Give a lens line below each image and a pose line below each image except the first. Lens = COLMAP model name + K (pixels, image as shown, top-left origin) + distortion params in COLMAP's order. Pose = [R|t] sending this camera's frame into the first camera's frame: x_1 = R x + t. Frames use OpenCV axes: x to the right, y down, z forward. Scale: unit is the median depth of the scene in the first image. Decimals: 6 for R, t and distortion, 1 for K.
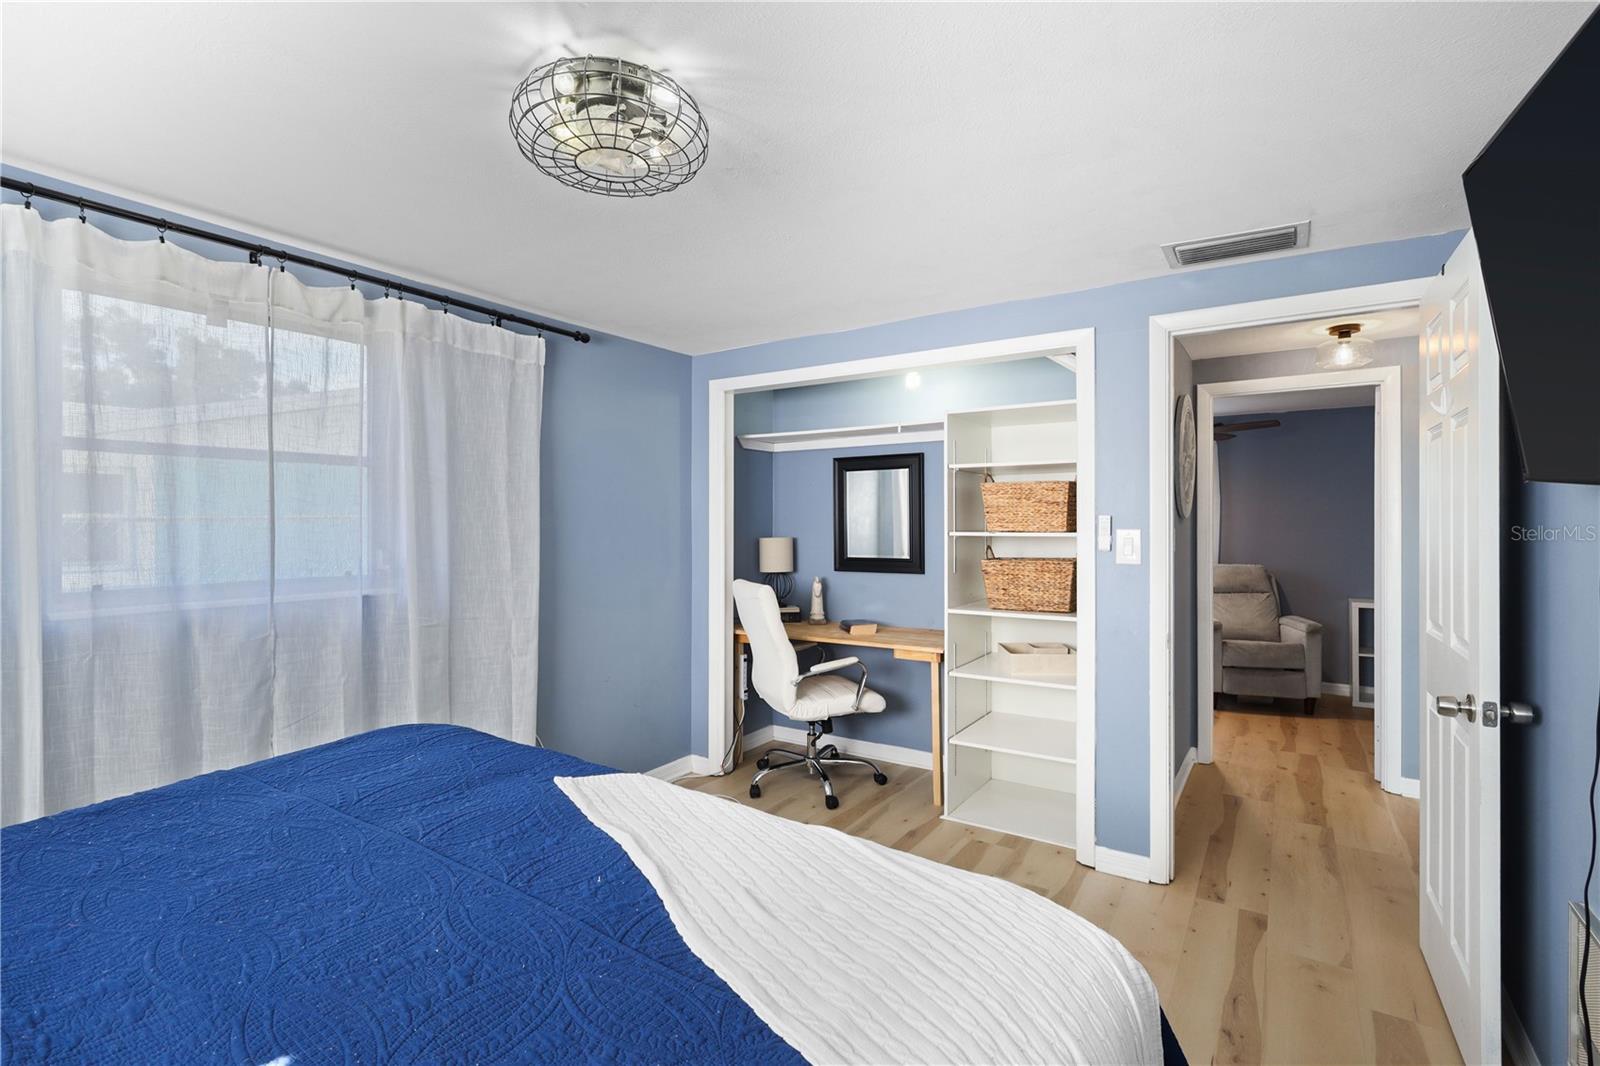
lens RADIAL K [[741.0, 0, 800.0], [0, 741.0, 533.0], [0, 0, 1]] dist [0.000622, 0.000384]
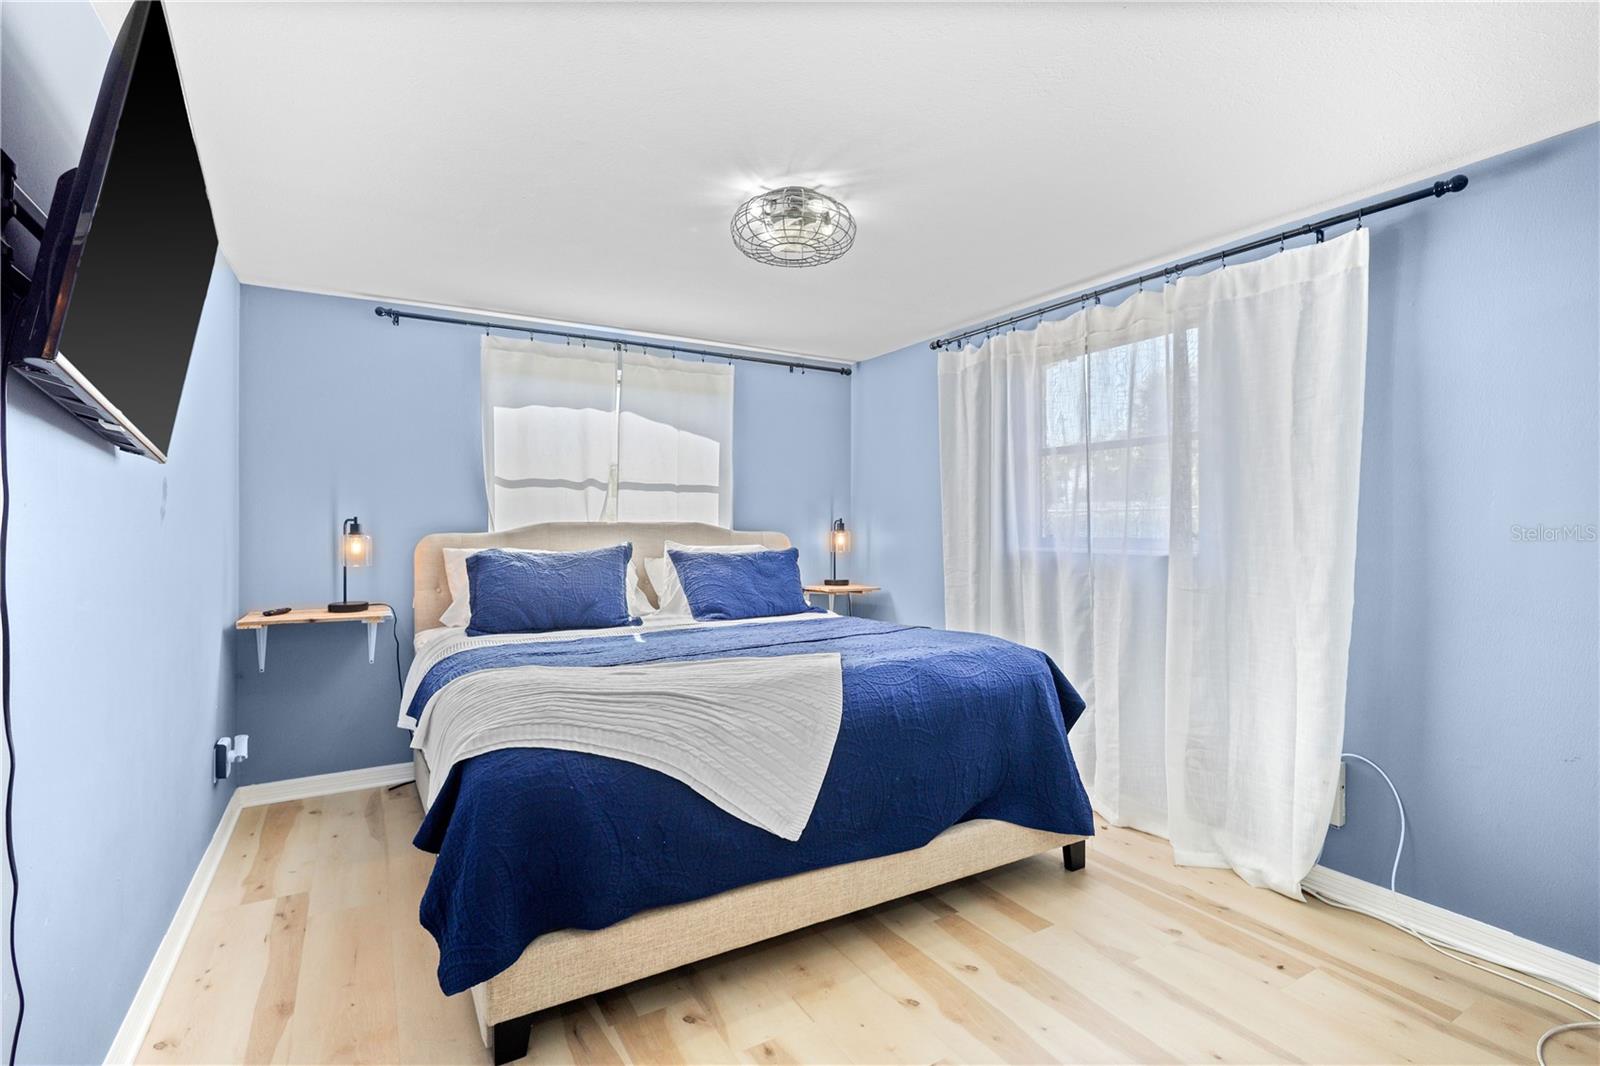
lens RADIAL K [[741.0, 0, 800.0], [0, 741.0, 533.0], [0, 0, 1]] dist [0.000622, 0.000384]
pose [[-0.431791, 0.012782, -0.901883, 0.615872], [-0.006797, 0.999825, 0.017425, 0.030868], [0.901948, 0.013654, -0.431628, 0.904097]]
